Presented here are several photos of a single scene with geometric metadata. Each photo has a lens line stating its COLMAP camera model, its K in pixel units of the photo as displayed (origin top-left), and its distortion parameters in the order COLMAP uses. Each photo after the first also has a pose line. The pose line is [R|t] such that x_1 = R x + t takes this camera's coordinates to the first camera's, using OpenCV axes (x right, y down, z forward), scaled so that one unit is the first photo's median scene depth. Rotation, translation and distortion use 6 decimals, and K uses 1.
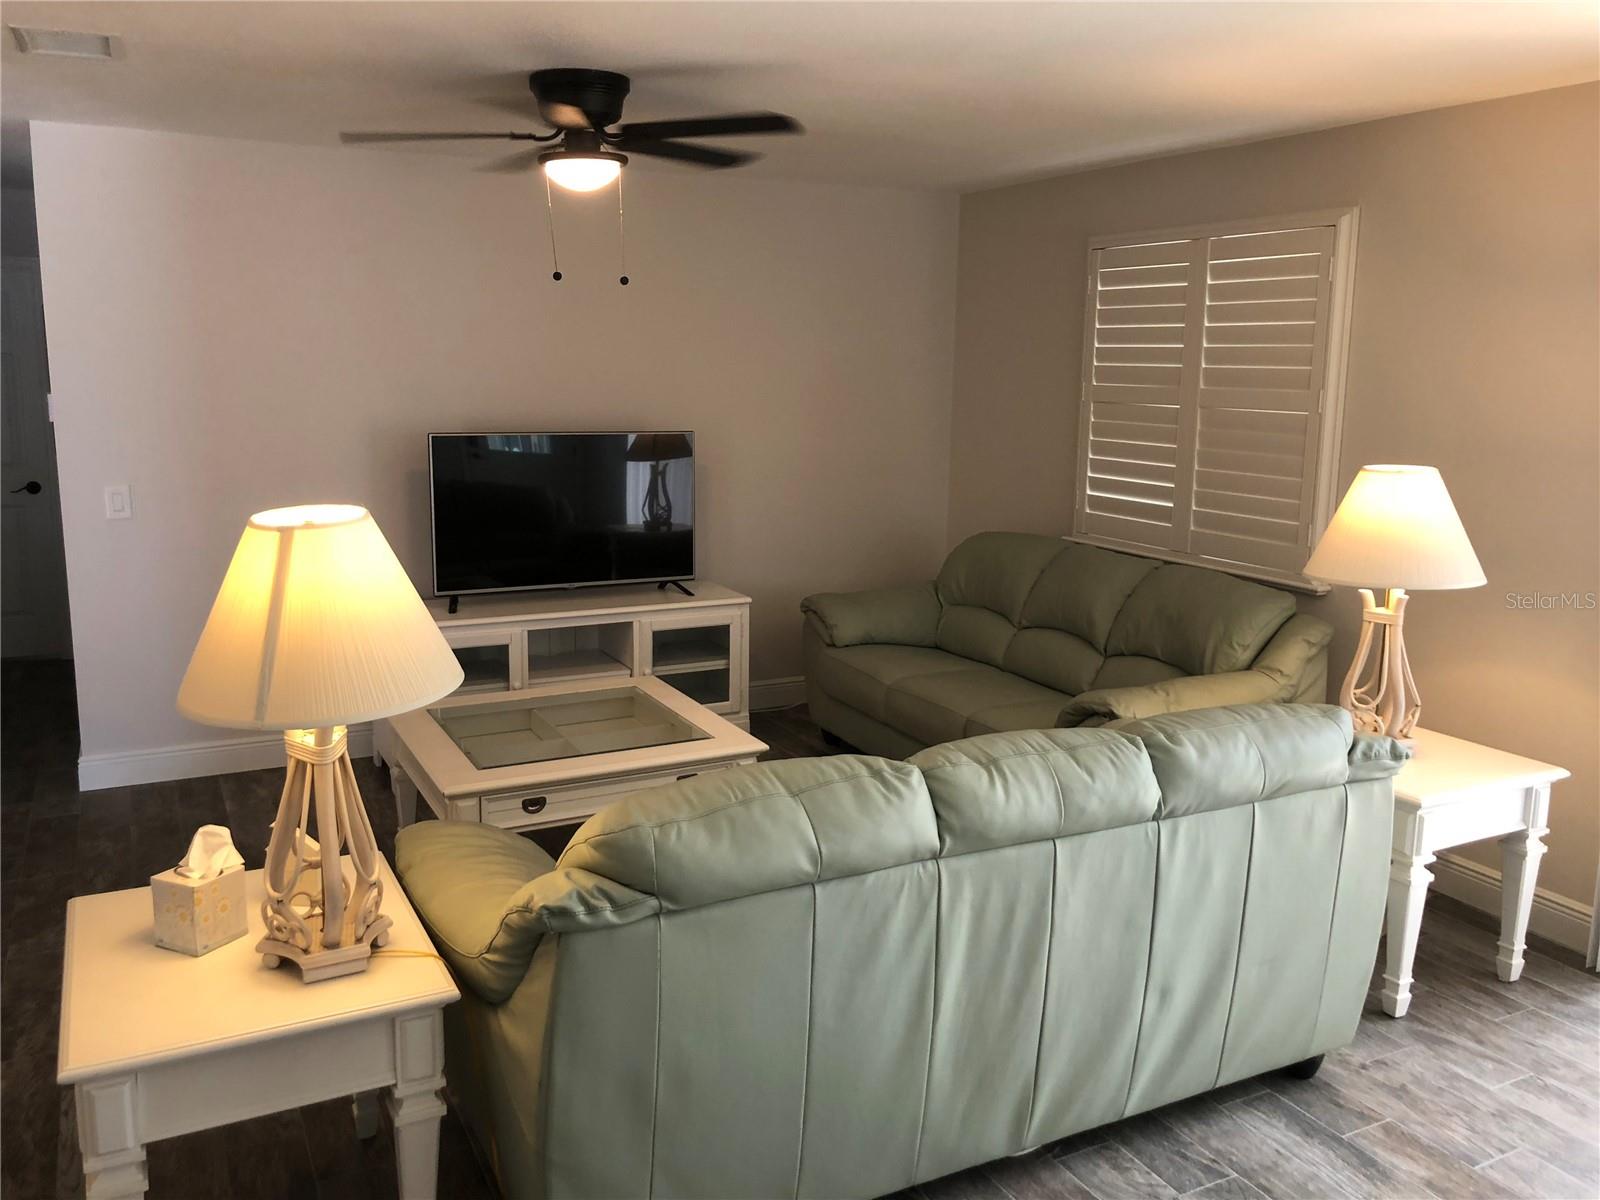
lens RADIAL K [[1316.9, 0, 763.5], [0, 1316.9, 577.8], [0, 0, 1]] dist [0.018183, -0.017106]
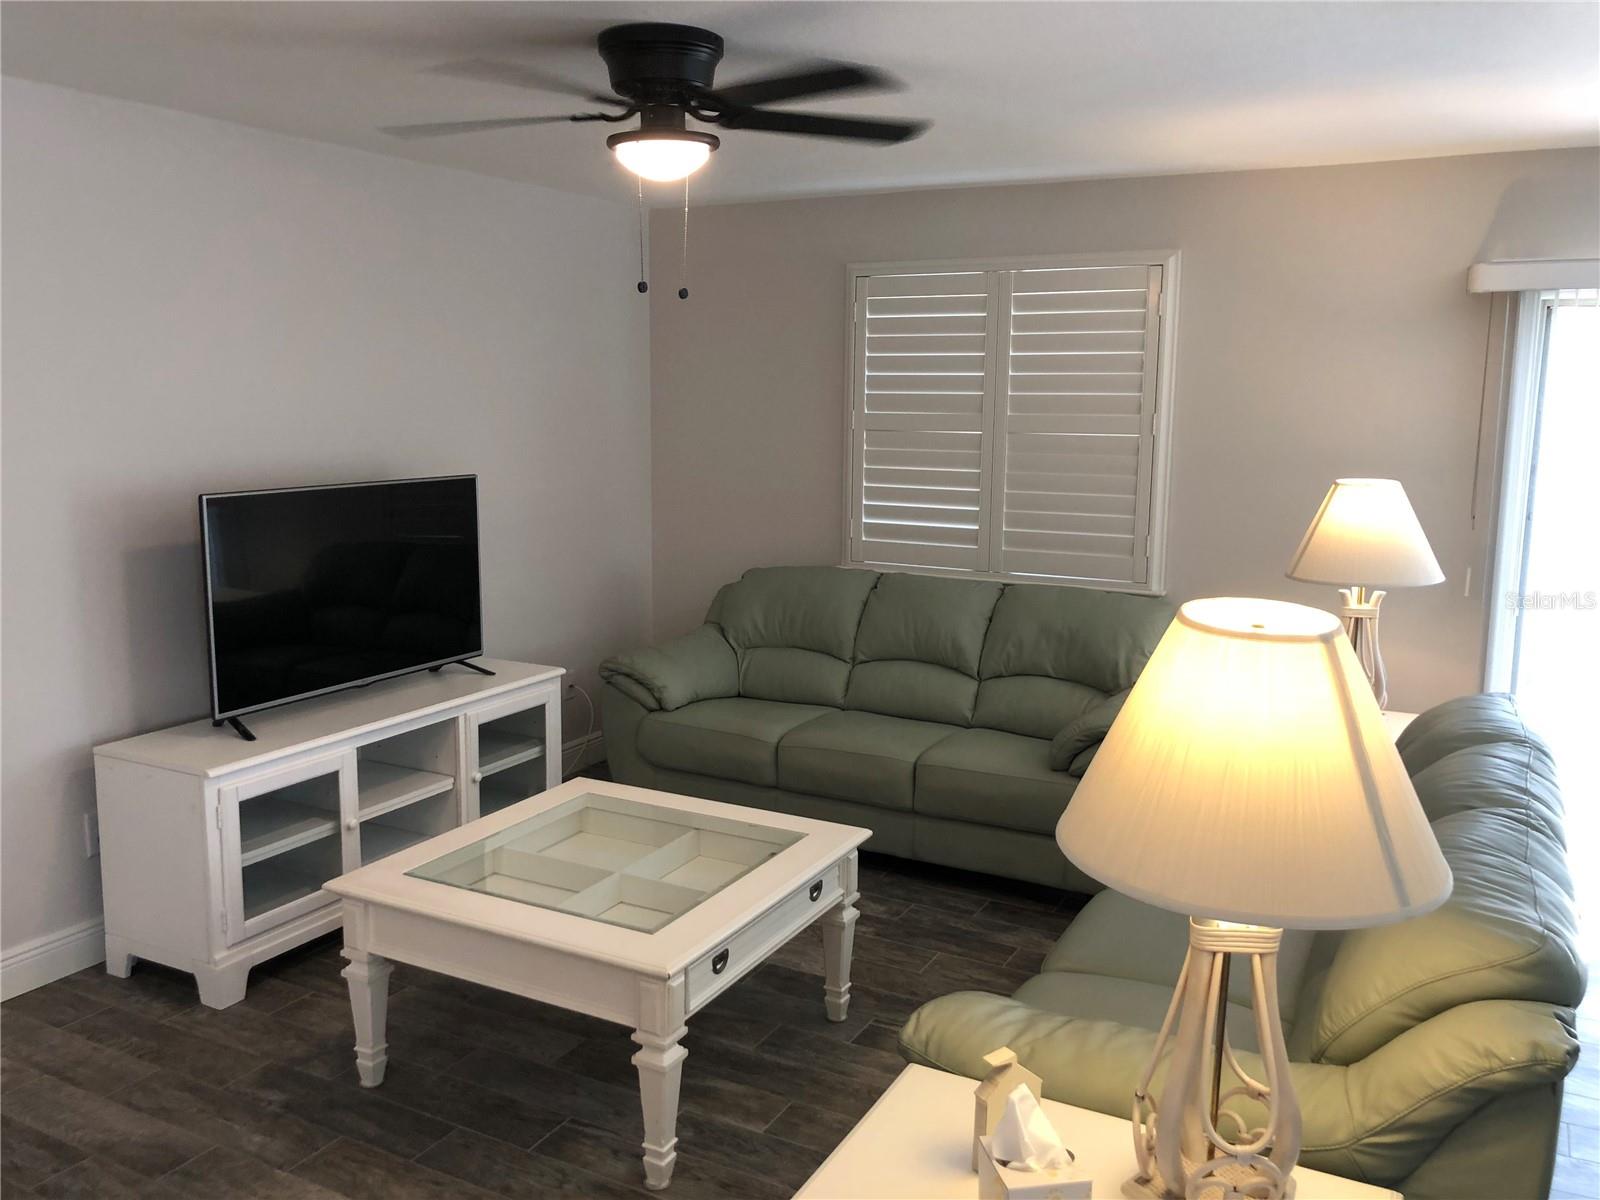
lens RADIAL K [[1316.9, 0, 799.2], [0, 1316.9, 601.4], [0, 0, 1]] dist [0.018183, -0.017106]
pose [[0.821267, -0.097778, 0.562104, -0.373630], [0.098499, 0.994711, 0.029117, -0.039323], [-0.561978, 0.031454, 0.826554, 0.213994]]
